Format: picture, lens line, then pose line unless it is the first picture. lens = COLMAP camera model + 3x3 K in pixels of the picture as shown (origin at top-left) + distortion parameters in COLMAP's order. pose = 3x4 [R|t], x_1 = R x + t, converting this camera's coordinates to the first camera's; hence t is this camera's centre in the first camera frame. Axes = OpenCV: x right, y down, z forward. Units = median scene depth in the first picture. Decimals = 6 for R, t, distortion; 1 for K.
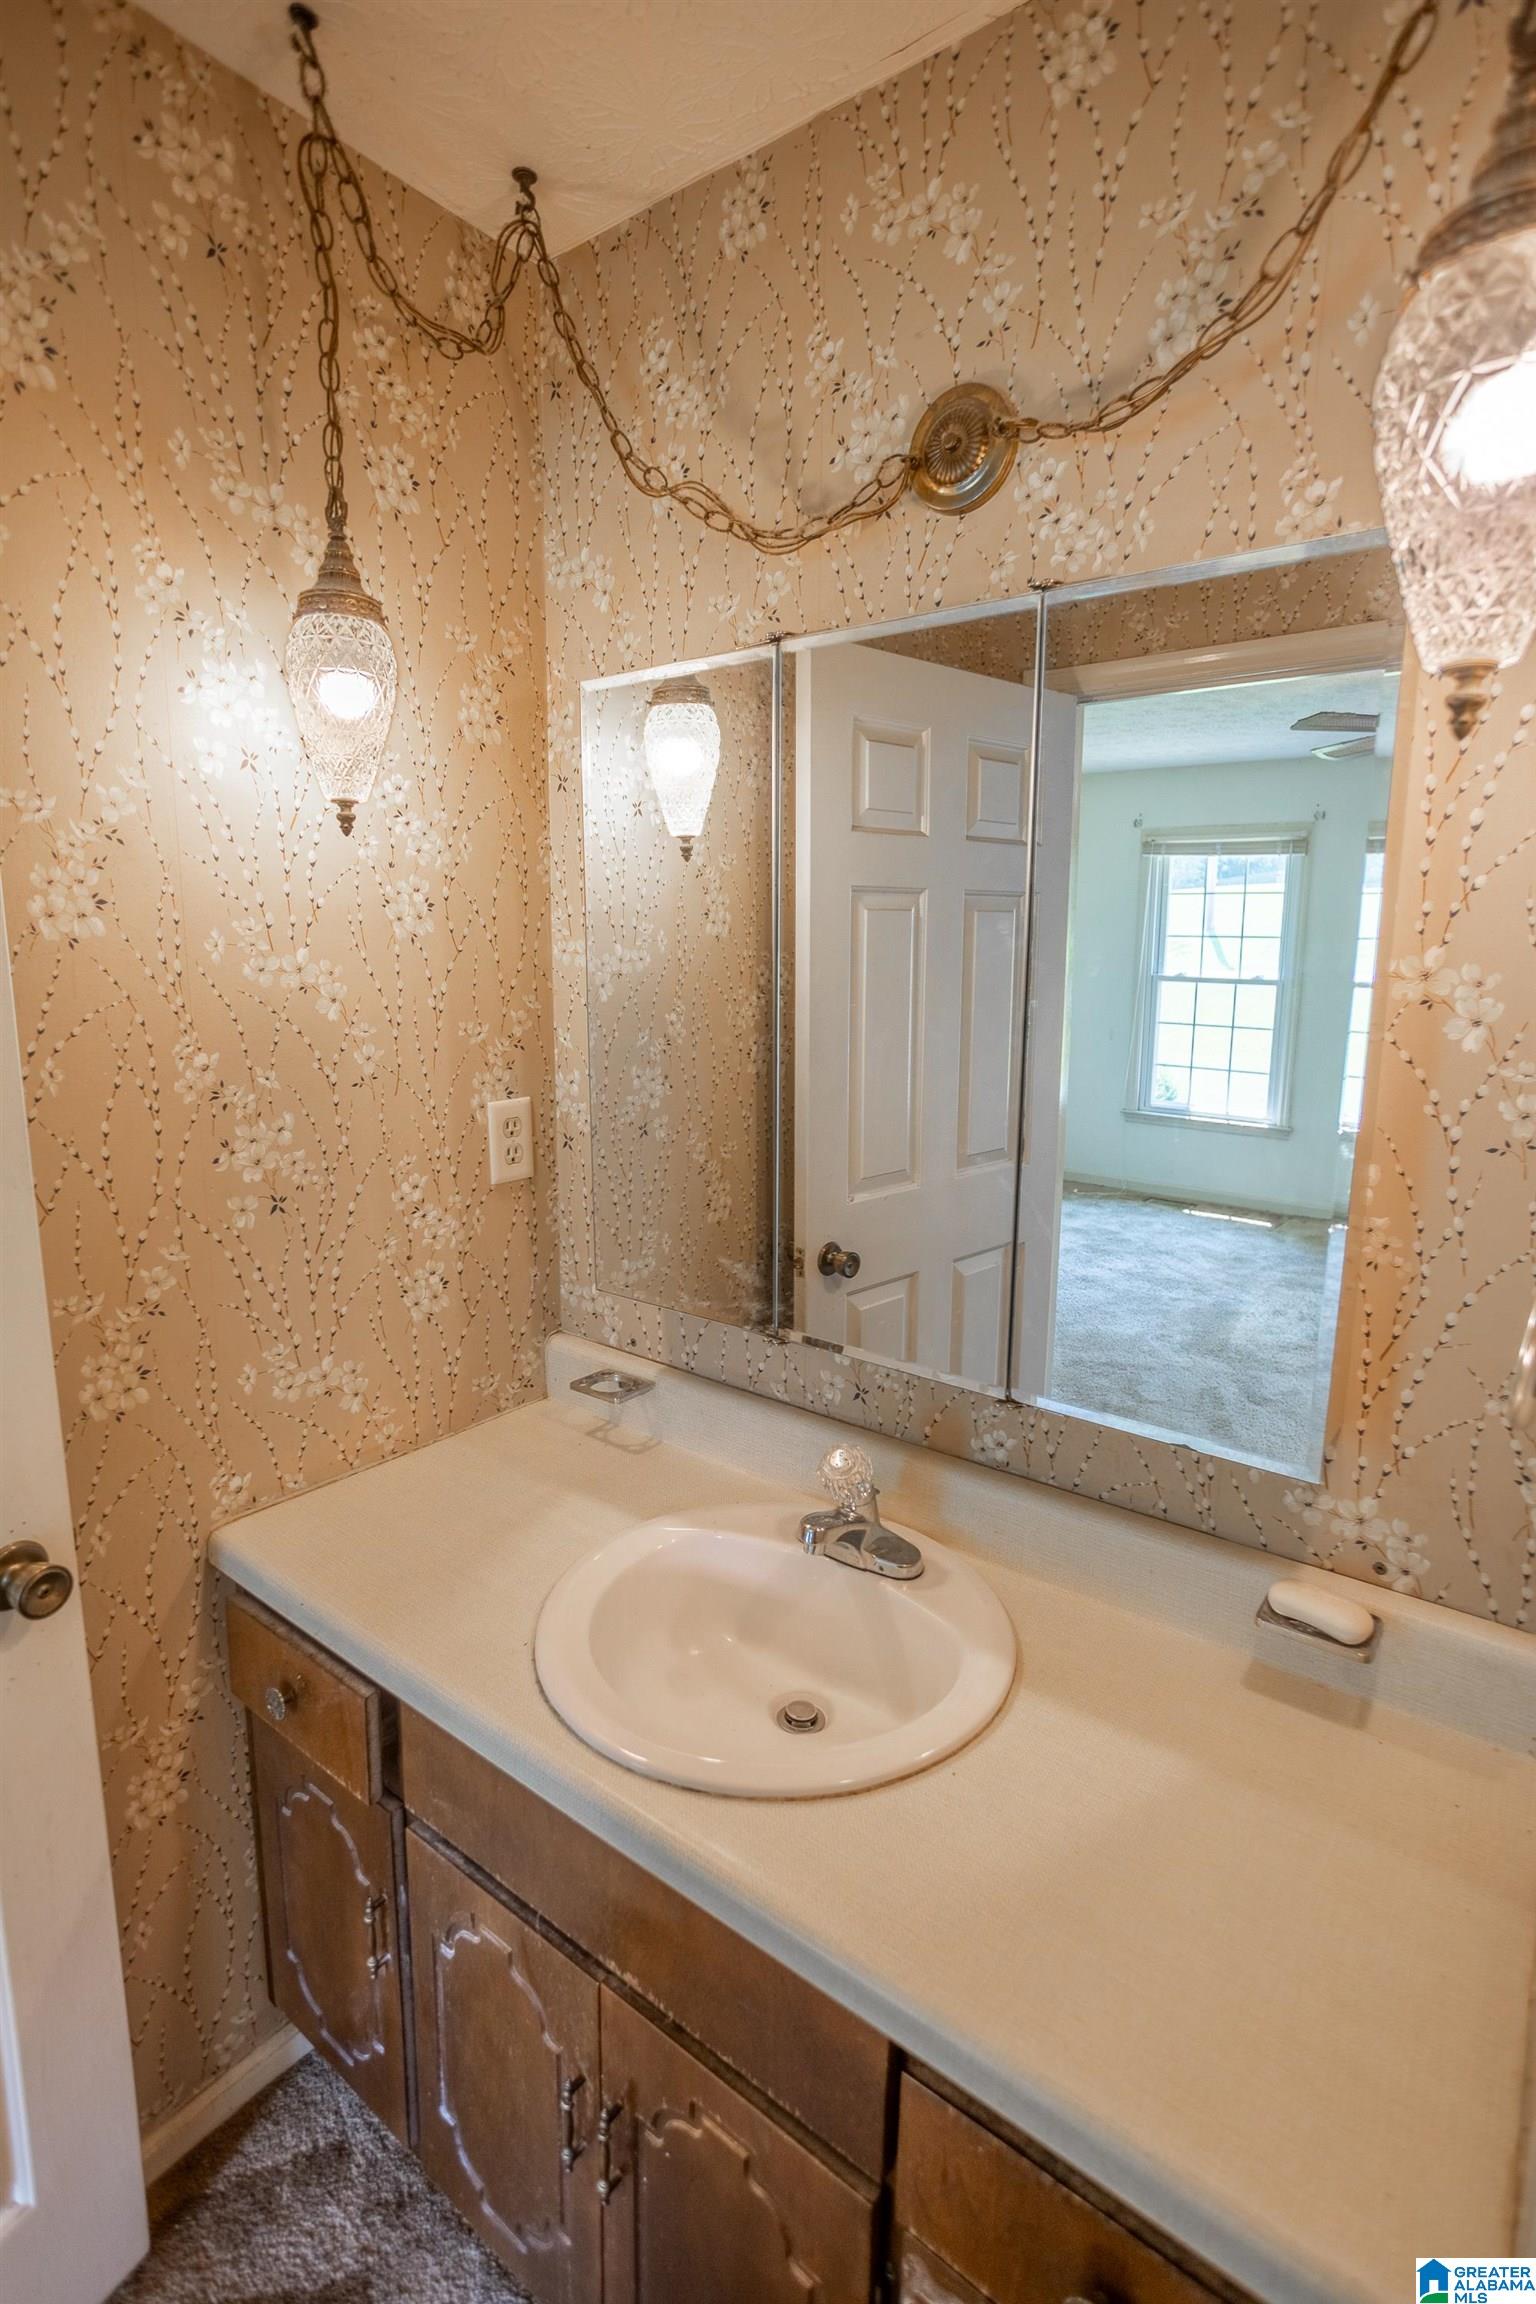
lens RADIAL K [[1109.9, 0, 805.3], [0, 1109.9, 1142.8], [0, 0, 1]] dist [-0.048429, 0.031110]
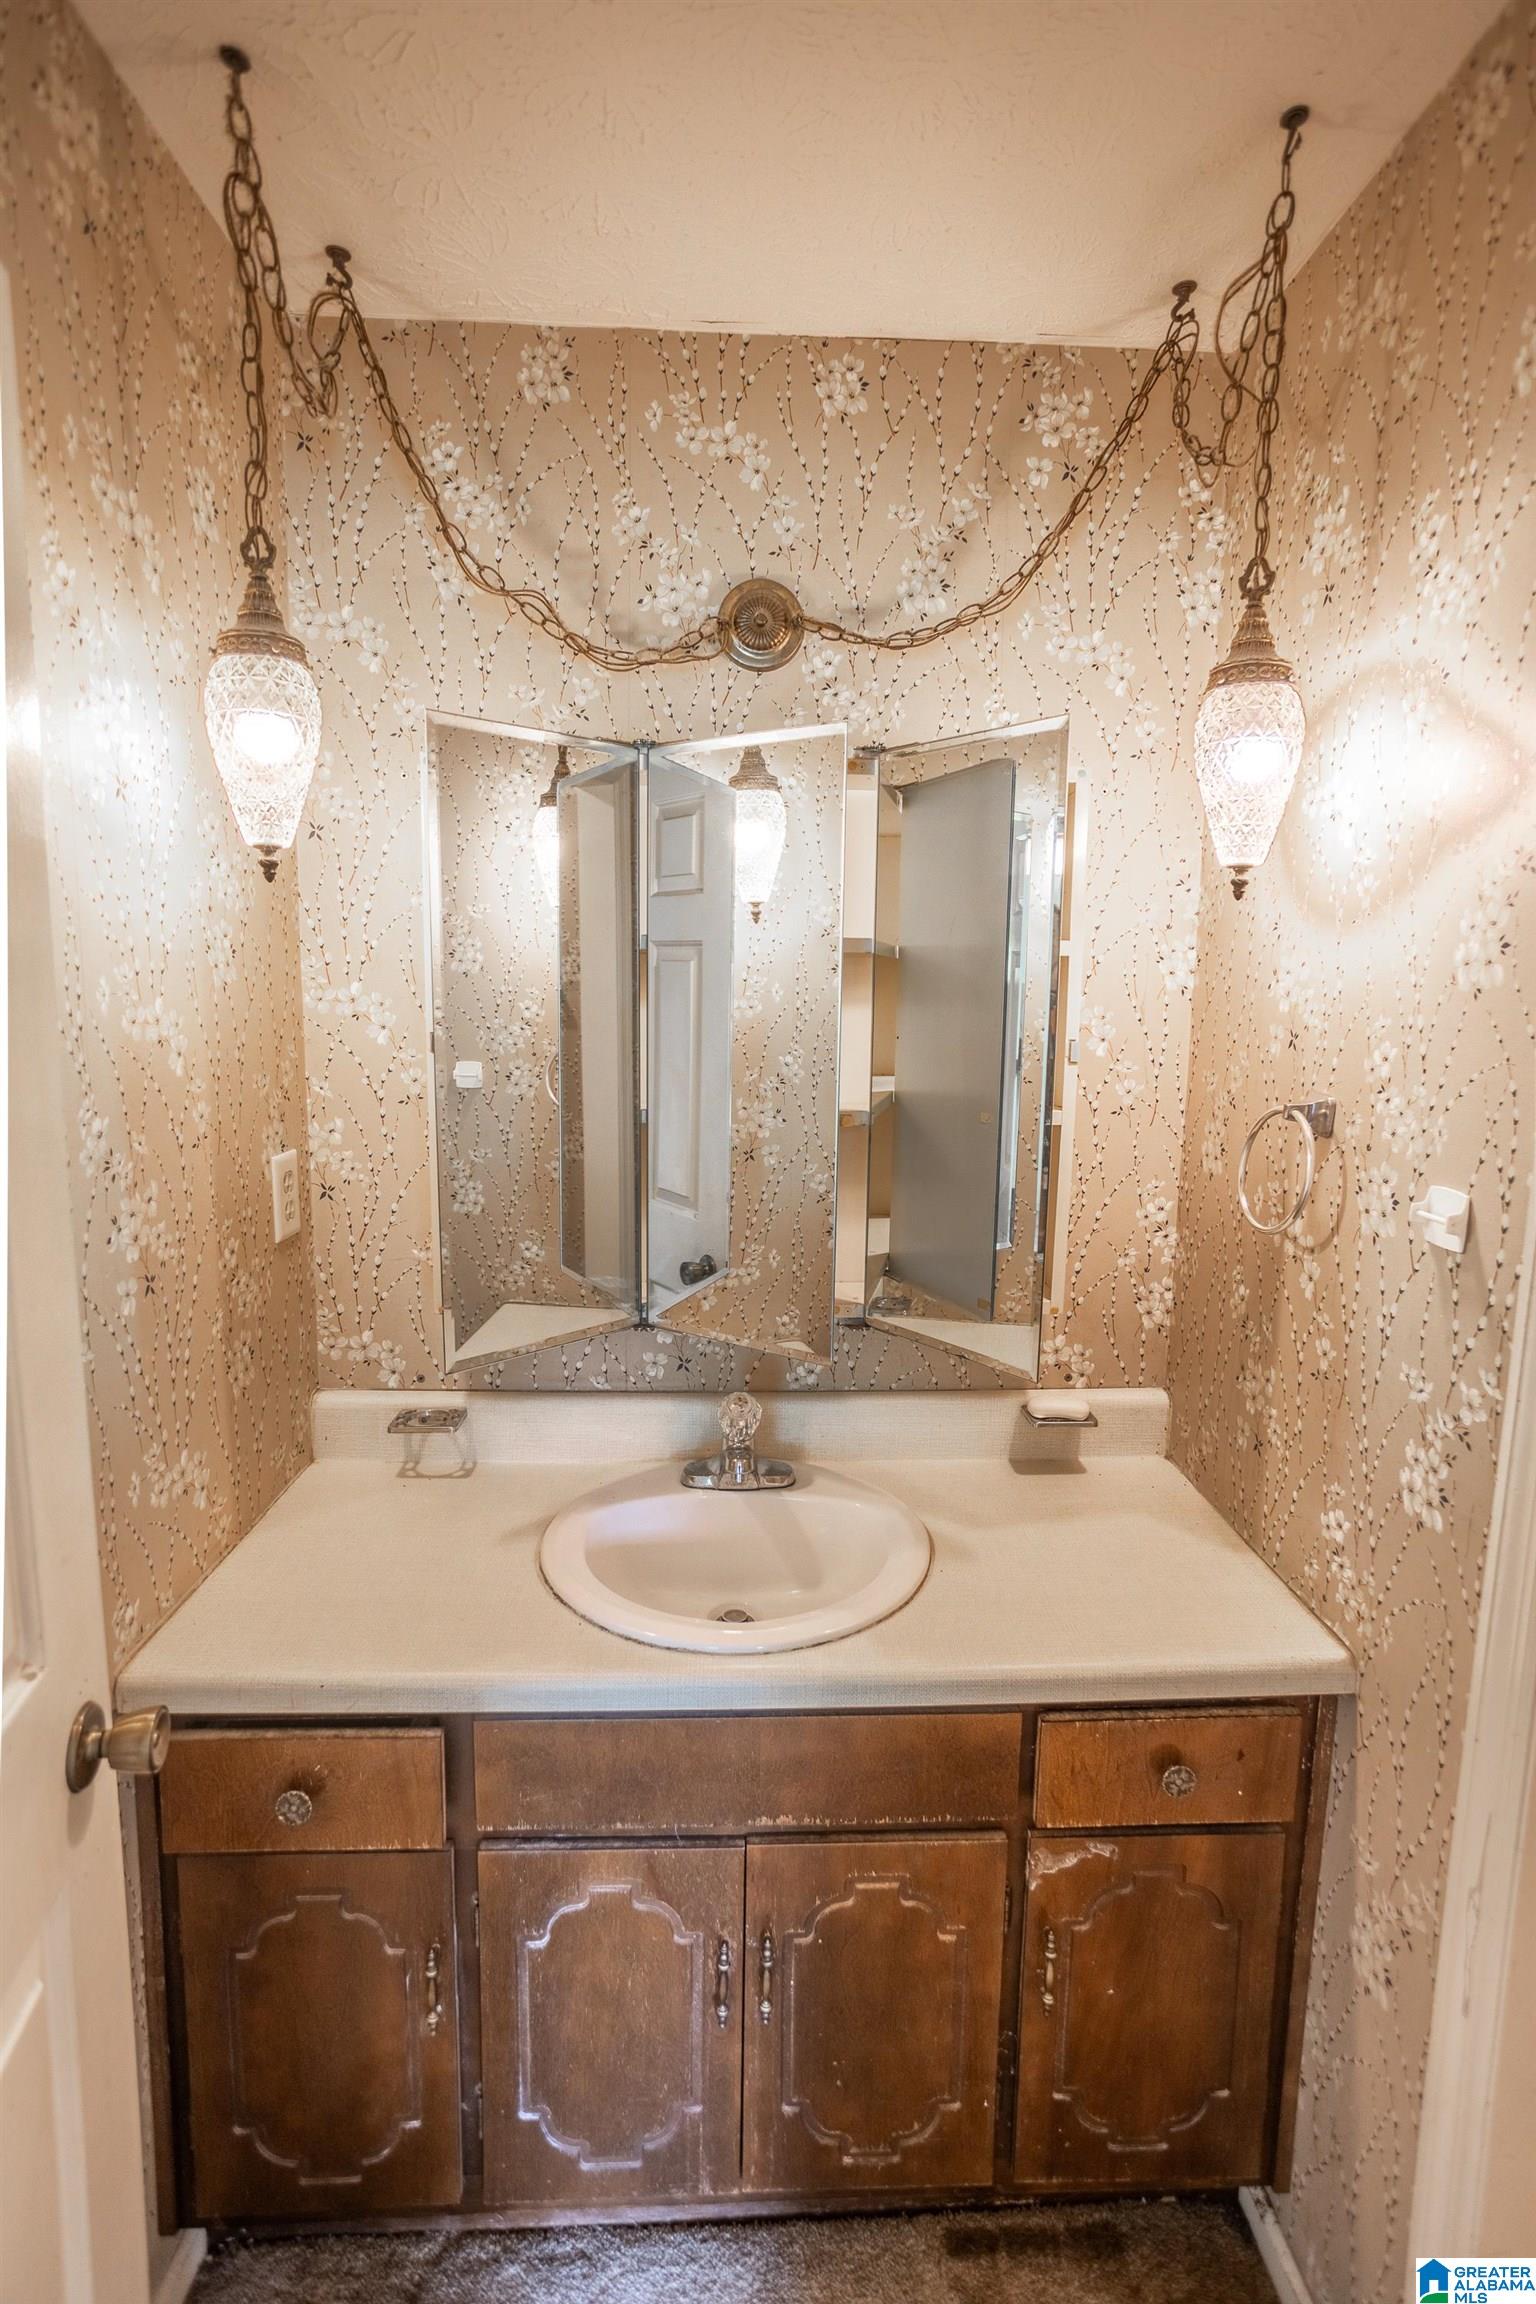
lens RADIAL K [[1098.8, 0, 775.4], [0, 1098.8, 1144.2], [0, 0, 1]] dist [-0.048665, 0.030641]
pose [[0.770225, -0.086654, 0.631858, -0.713679], [0.106065, 0.994334, 0.007074, -0.010501], [-0.628891, 0.061570, 0.775052, -0.003307]]
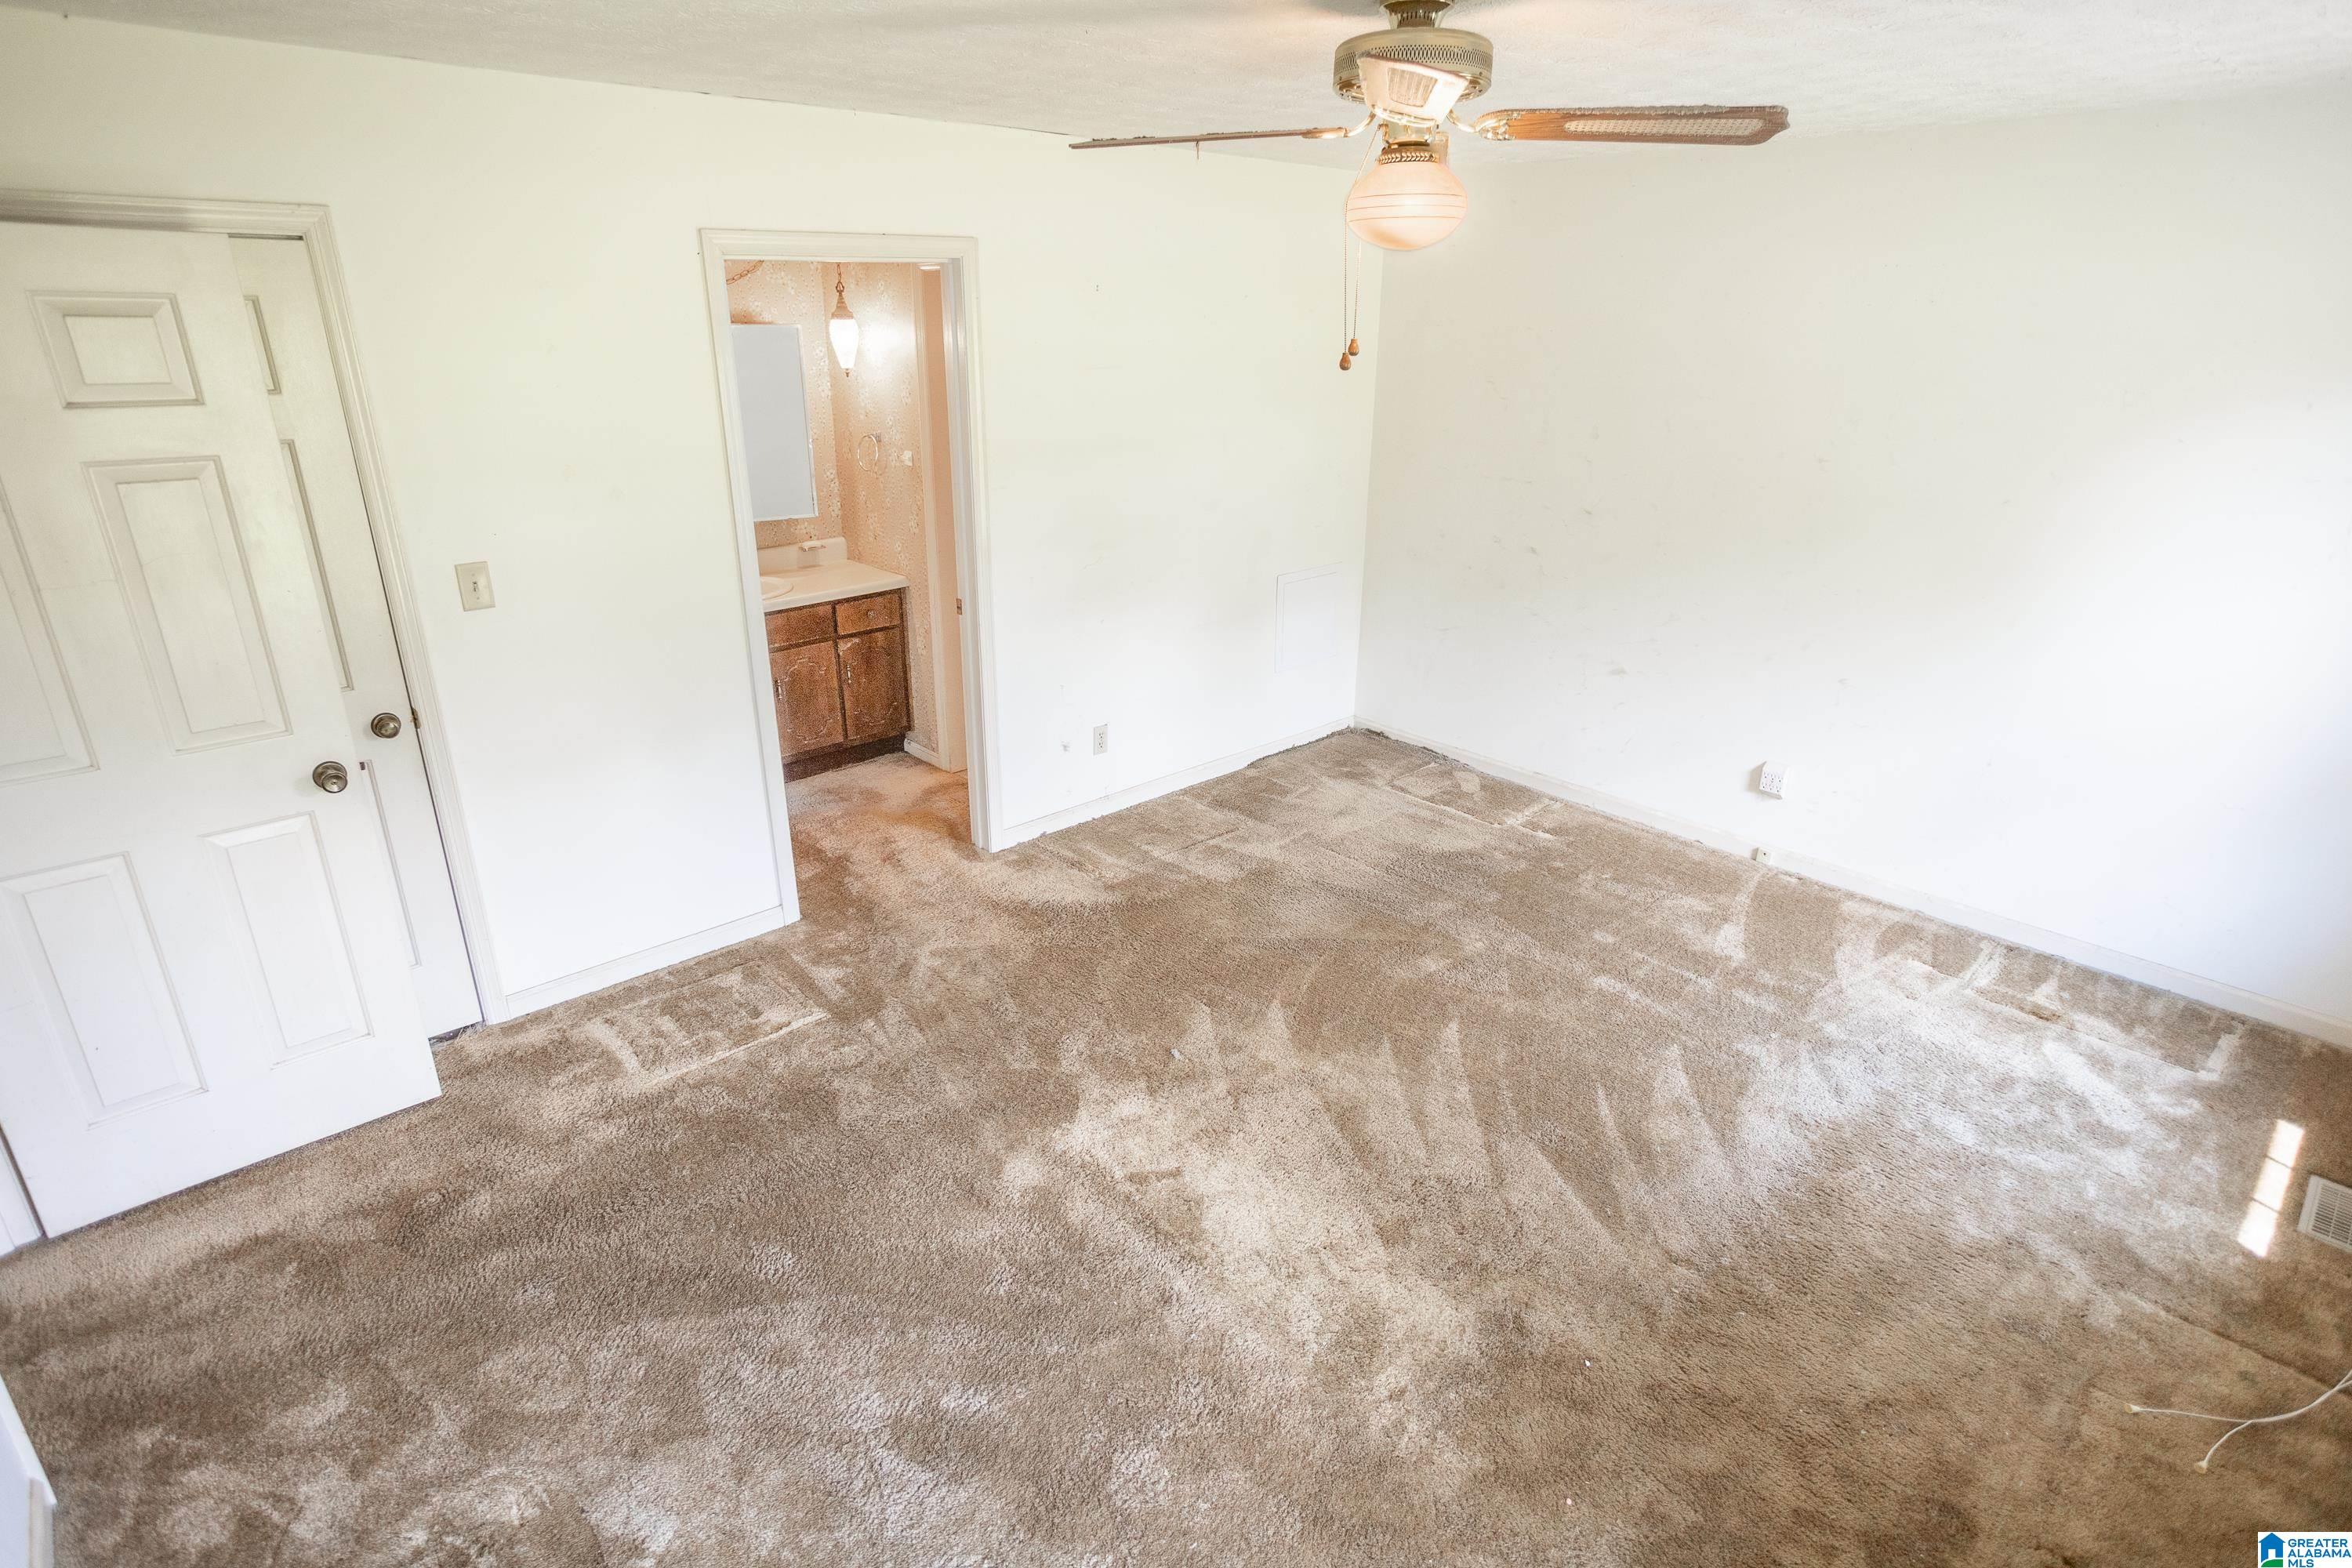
lens RADIAL K [[1121.7, 0, 1164.0], [0, 1121.7, 776.8], [0, 0, 1]] dist [-0.048665, 0.030641]
pose [[0.168437, -0.383111, 0.908215, -3.600629], [0.162780, 0.919540, 0.357699, -0.114545], [-0.972179, 0.087589, 0.217247, -1.298773]]
